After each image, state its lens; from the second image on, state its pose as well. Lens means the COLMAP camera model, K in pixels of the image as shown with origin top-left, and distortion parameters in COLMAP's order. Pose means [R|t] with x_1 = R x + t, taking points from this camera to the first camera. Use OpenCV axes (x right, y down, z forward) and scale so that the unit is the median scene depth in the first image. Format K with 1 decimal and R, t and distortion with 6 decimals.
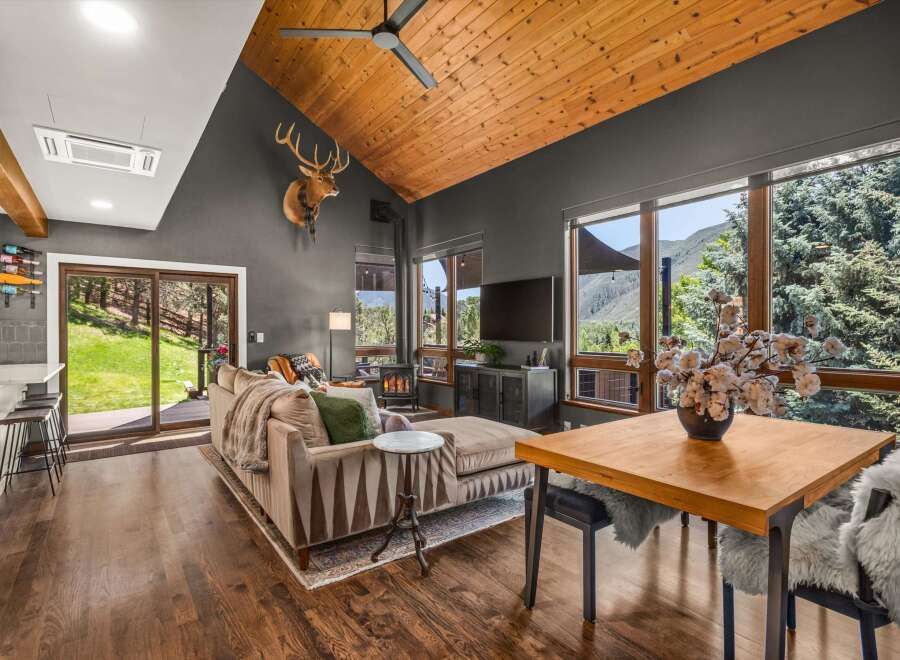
lens RADIAL K [[461.3, 0, 450.0], [0, 461.3, 330.0], [0, 0, 1]] dist [0.002148, 0.000100]
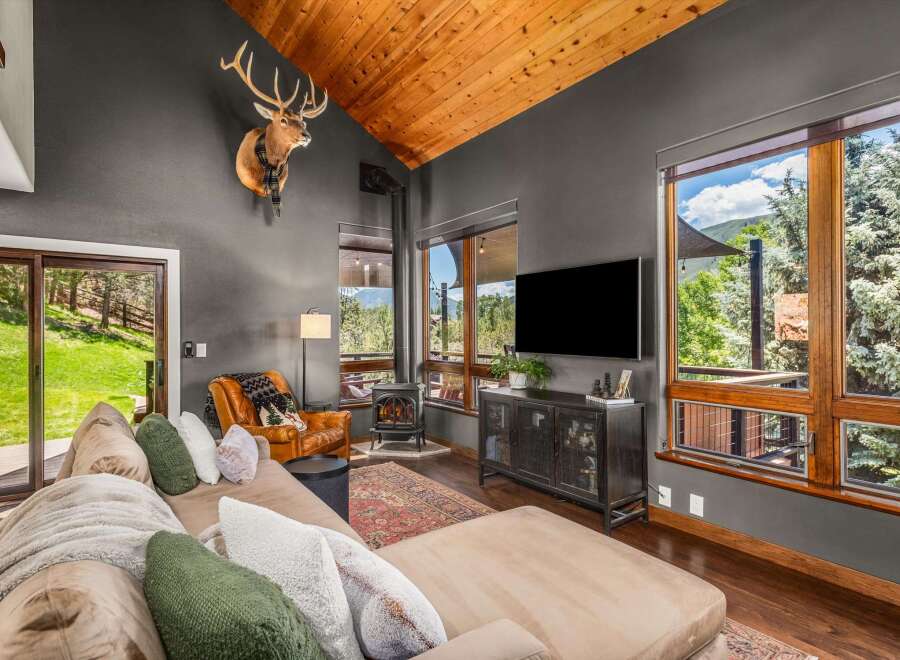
lens RADIAL K [[461.3, 0, 450.0], [0, 461.3, 330.0], [0, 0, 1]] dist [0.002148, 0.000100]
pose [[0.999997, -0.002257, 0.000659, -0.031321], [0.002258, 0.999997, -0.000969, -0.012394], [-0.000657, 0.000970, 0.999999, 0.288046]]
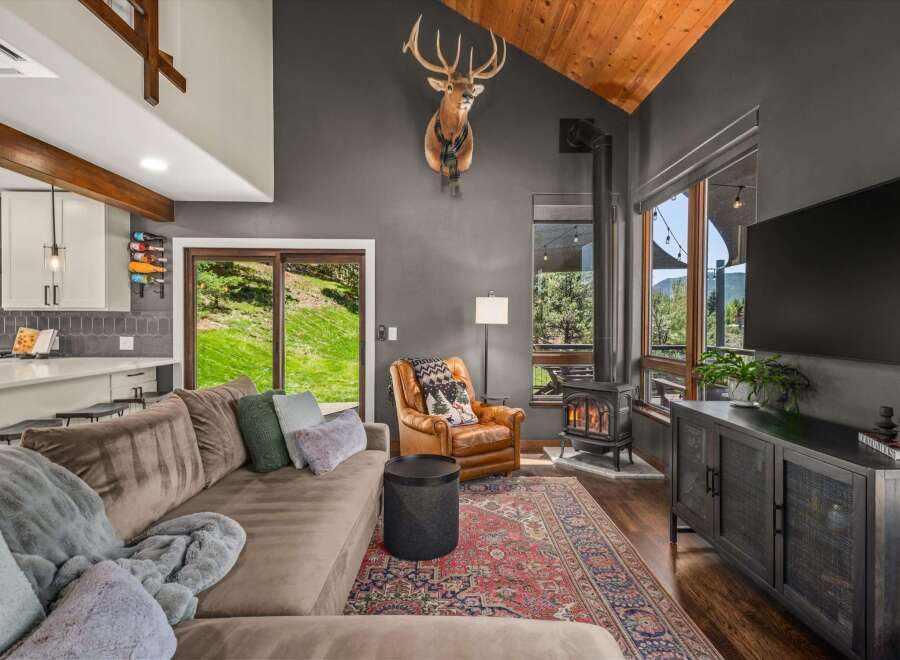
lens RADIAL K [[454.7, 0, 450.0], [0, 454.7, 330.0], [0, 0, 1]] dist [0.009528, 0.000141]
pose [[0.812215, 0.017451, -0.583098, 0.085967], [-0.007784, 0.999788, 0.019080, -0.003946], [0.583307, -0.010958, 0.812178, 0.451862]]
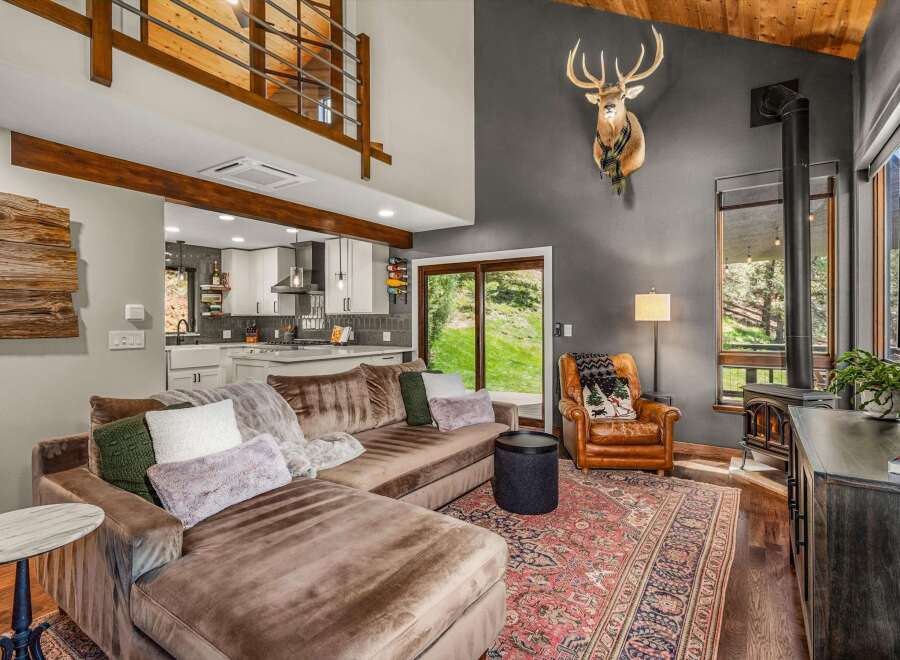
lens RADIAL K [[457.5, 0, 452.6], [0, 457.5, 324.0], [0, 0, 1]] dist [0.003575, -0.000065]
pose [[0.345267, 0.009105, -0.938460, 0.264213], [0.003138, 0.999936, 0.010856, -0.003862], [0.938499, -0.006693, 0.345216, 0.522689]]
